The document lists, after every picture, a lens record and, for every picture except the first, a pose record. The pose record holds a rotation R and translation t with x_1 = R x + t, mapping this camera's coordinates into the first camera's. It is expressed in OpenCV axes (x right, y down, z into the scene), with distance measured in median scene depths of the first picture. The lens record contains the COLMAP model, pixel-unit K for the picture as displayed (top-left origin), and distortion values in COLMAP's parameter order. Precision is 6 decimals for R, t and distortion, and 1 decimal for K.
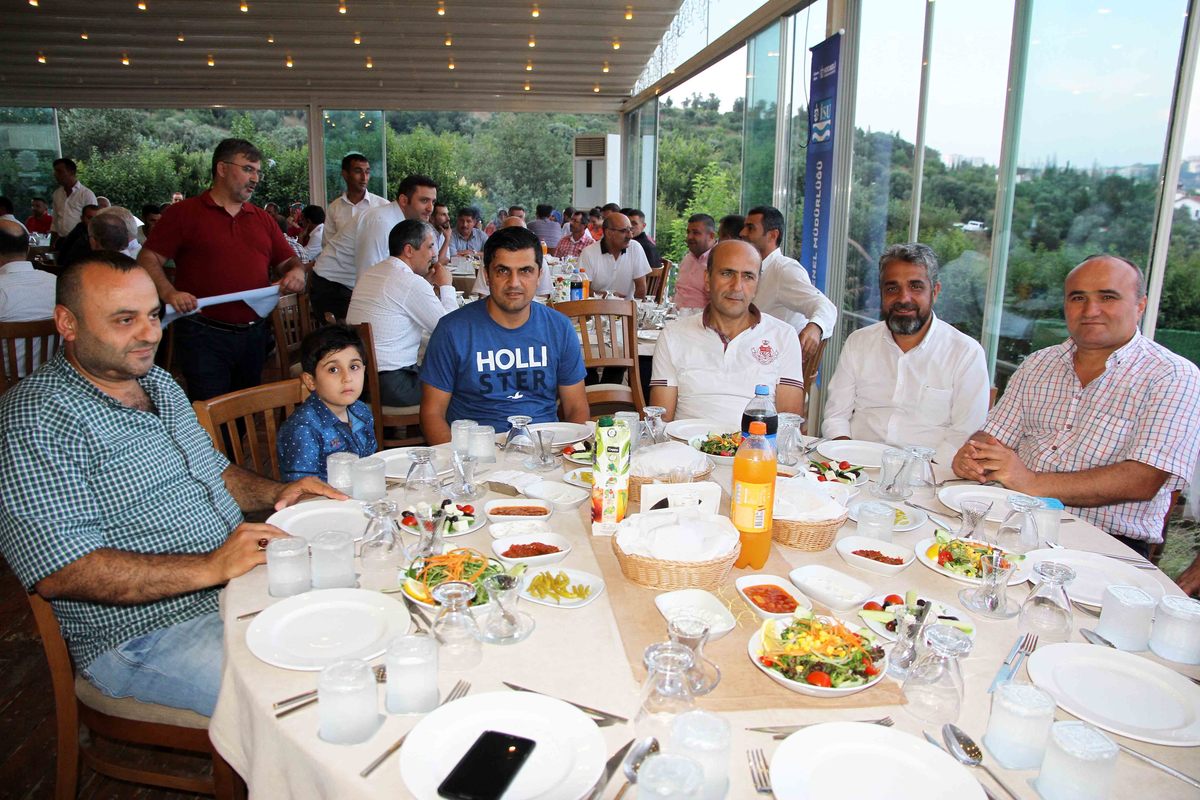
lens RADIAL K [[828.4, 0, 600.0], [0, 828.4, 400.0], [0, 0, 1]] dist [-0.113687, 0.083284]
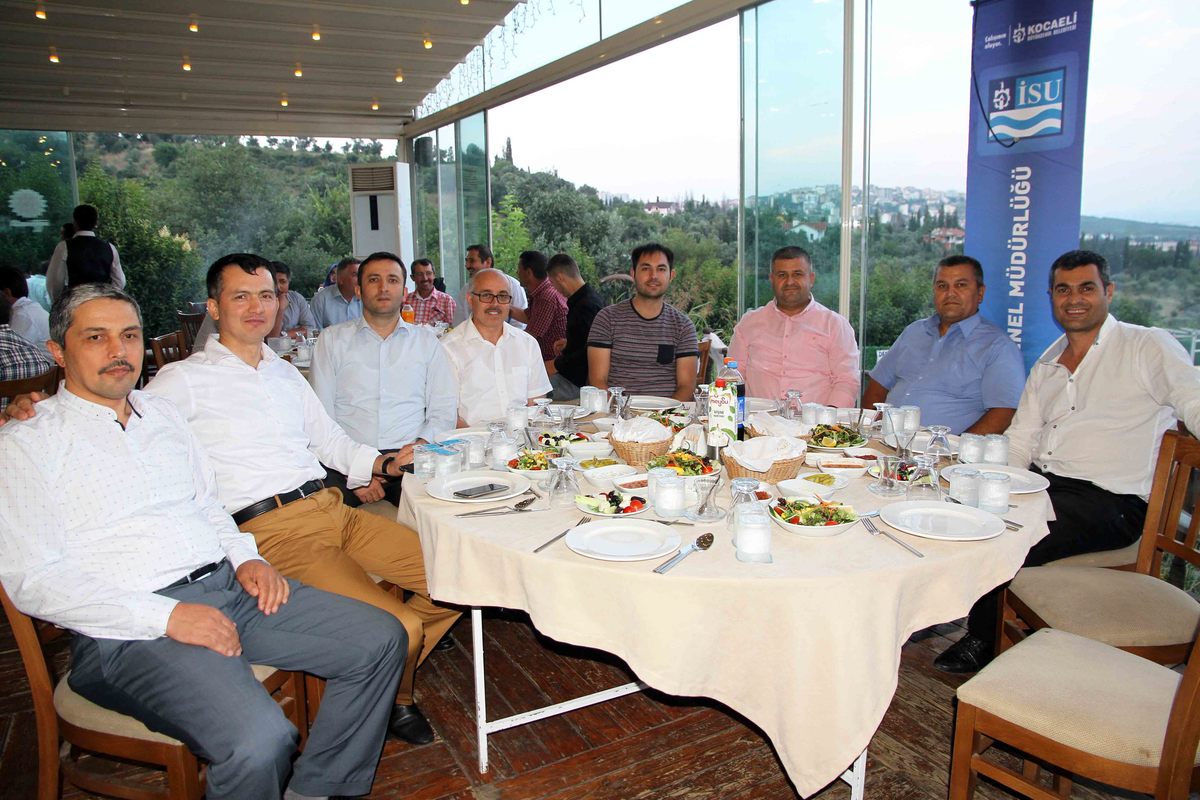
lens RADIAL K [[829.2, 0, 605.2], [0, 829.2, 398.0], [0, 0, 1]] dist [-0.123527, 0.096101]
pose [[0.919736, -0.105676, 0.378044, -0.086317], [0.125344, 0.991726, -0.027725, -0.034633], [-0.371987, 0.072886, 0.925372, 0.143035]]
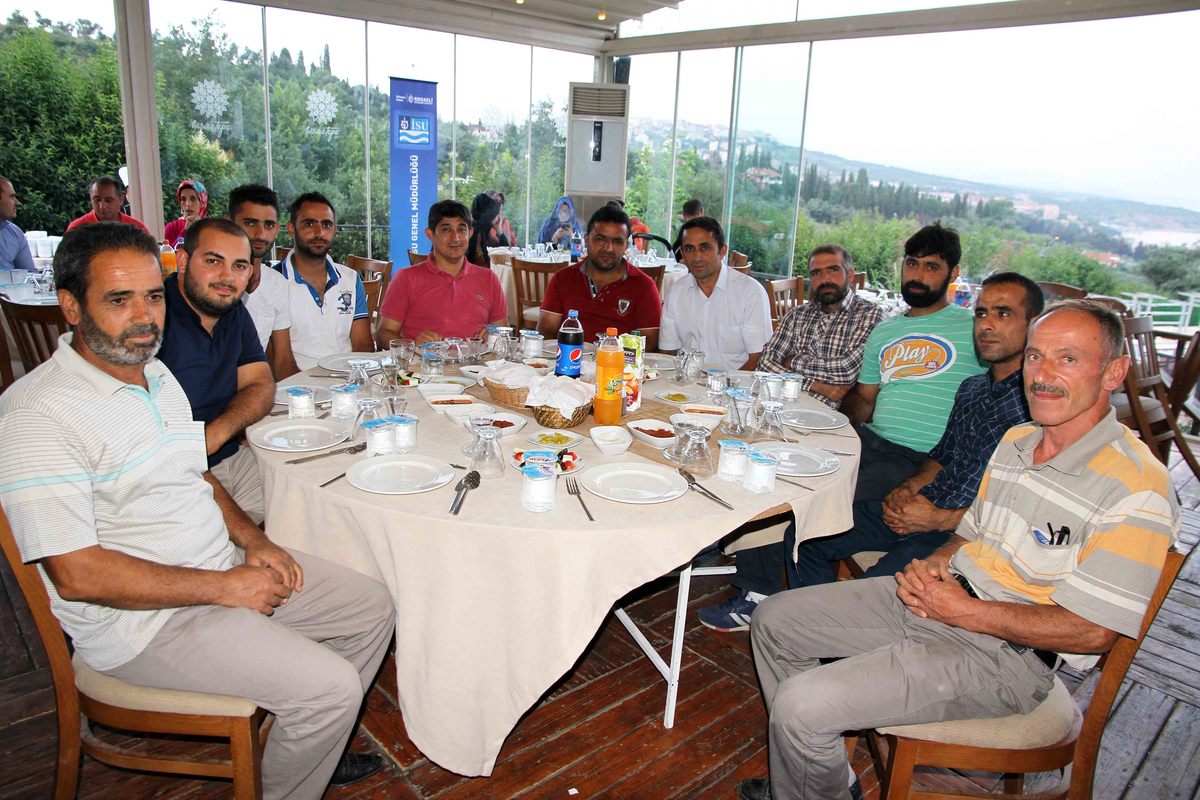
lens RADIAL K [[828.4, 0, 600.0], [0, 828.4, 400.0], [0, 0, 1]] dist [-0.113687, 0.083284]
pose [[0.813683, -0.139823, 0.564243, -0.296873], [0.109498, 0.990132, 0.087458, -0.083359], [-0.570903, -0.009380, 0.820964, 0.300298]]
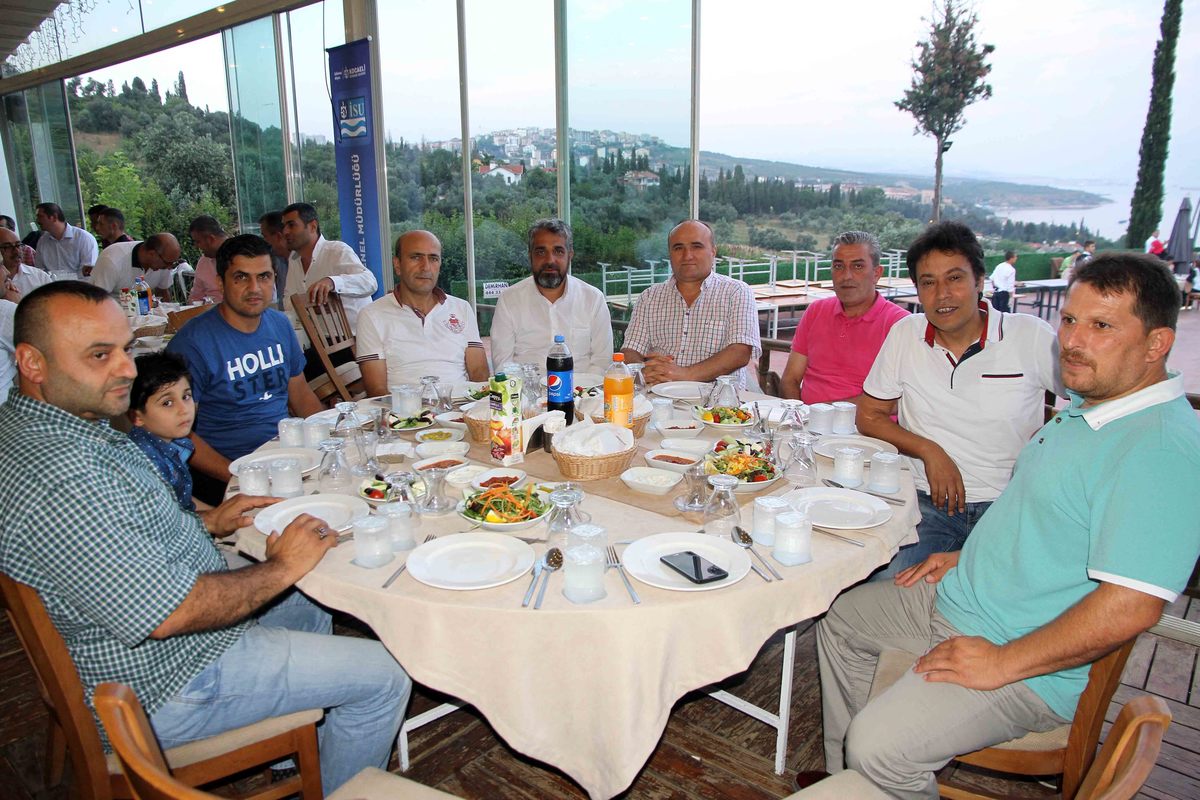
lens RADIAL K [[826.8, 0, 595.3], [0, 826.8, 403.3], [0, 0, 1]] dist [-0.118123, 0.082556]
pose [[0.740215, -0.199877, 0.641975, -0.071529], [0.181469, 0.978749, 0.095493, -0.002203], [-0.647419, 0.045813, 0.760756, -0.008884]]
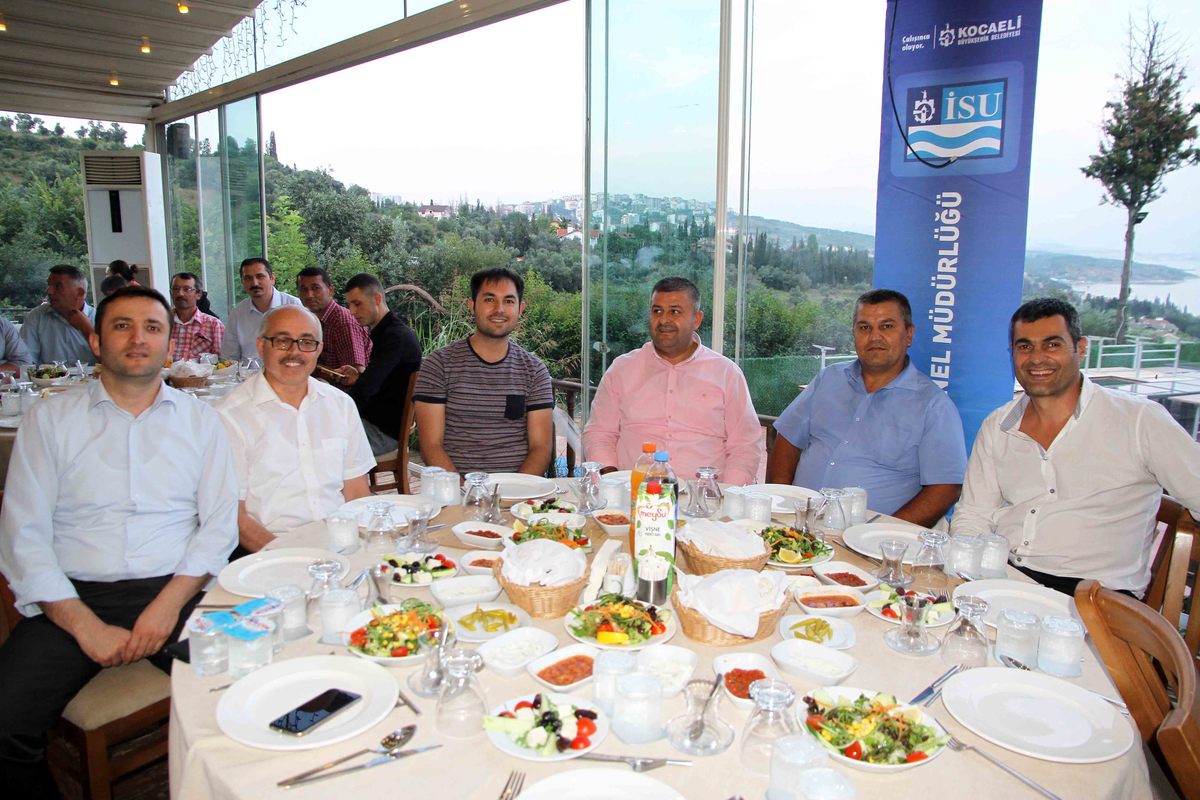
lens RADIAL K [[829.4, 0, 597.1], [0, 829.4, 401.0], [0, 0, 1]] dist [-0.113039, 0.085287]
pose [[0.790117, -0.122205, 0.600651, -0.078230], [0.148536, 0.988890, 0.005805, -0.050638], [-0.594687, 0.084632, 0.799490, 0.190579]]
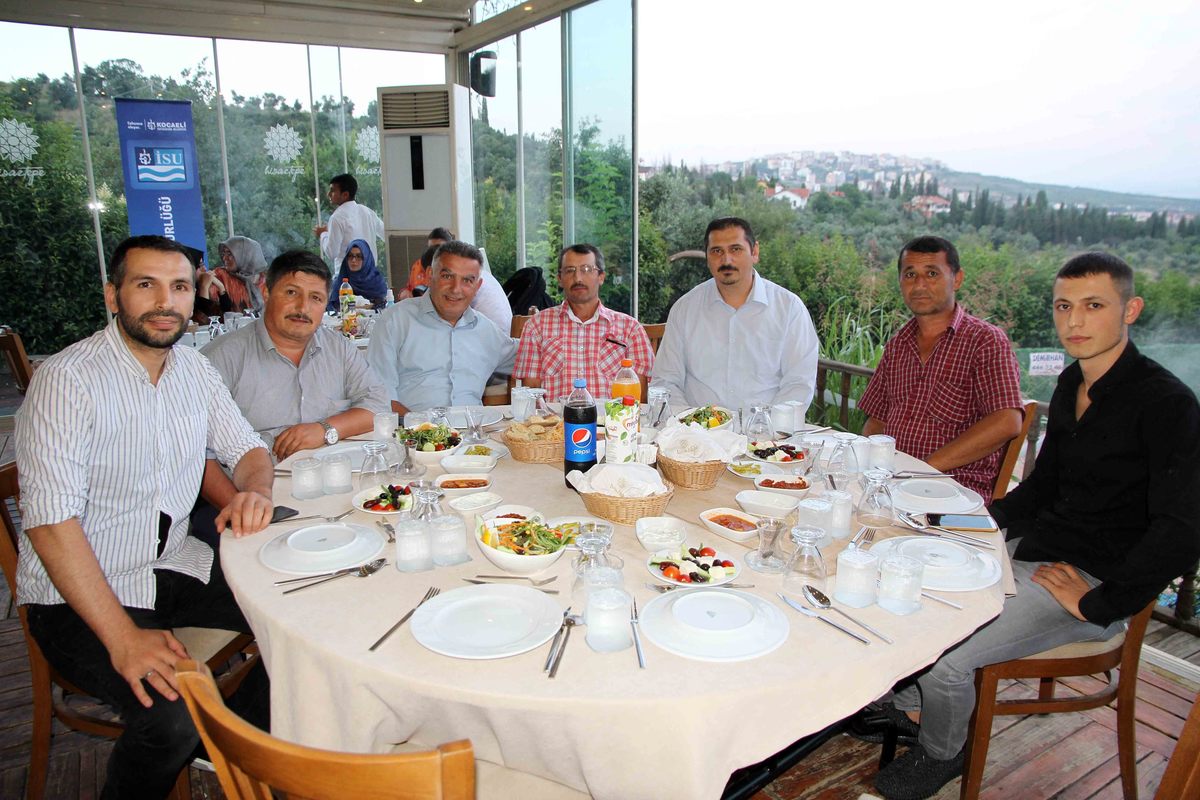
lens RADIAL K [[828.4, 0, 600.0], [0, 828.4, 400.0], [0, 0, 1]] dist [-0.113687, 0.083284]
pose [[0.909450, -0.119999, 0.398122, -0.090239], [0.122692, 0.992267, 0.018811, -0.085974], [-0.397300, 0.031739, 0.917140, 0.341127]]
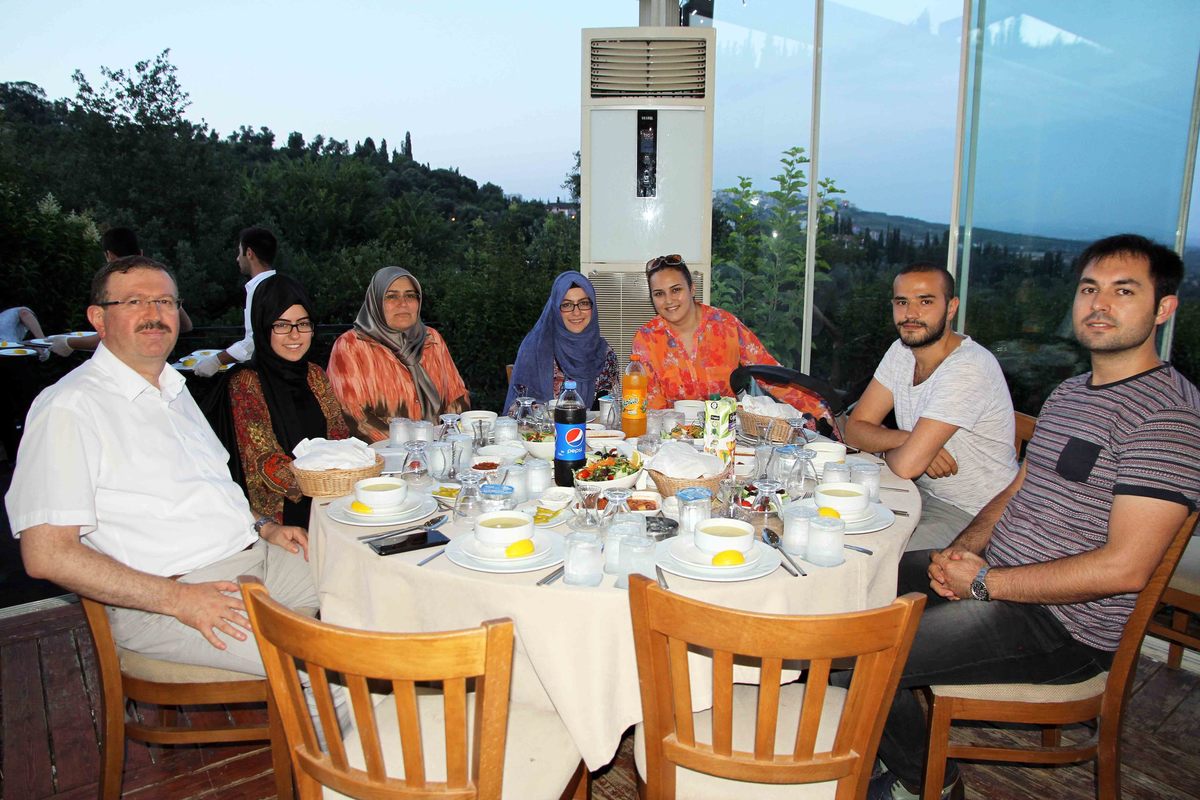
lens RADIAL K [[826.8, 0, 595.3], [0, 826.8, 403.3], [0, 0, 1]] dist [-0.118123, 0.082556]
pose [[0.867225, -0.110798, 0.485433, -0.133410], [0.130642, 0.991404, -0.007108, -0.125329], [-0.480472, 0.069583, 0.874245, 0.514478]]
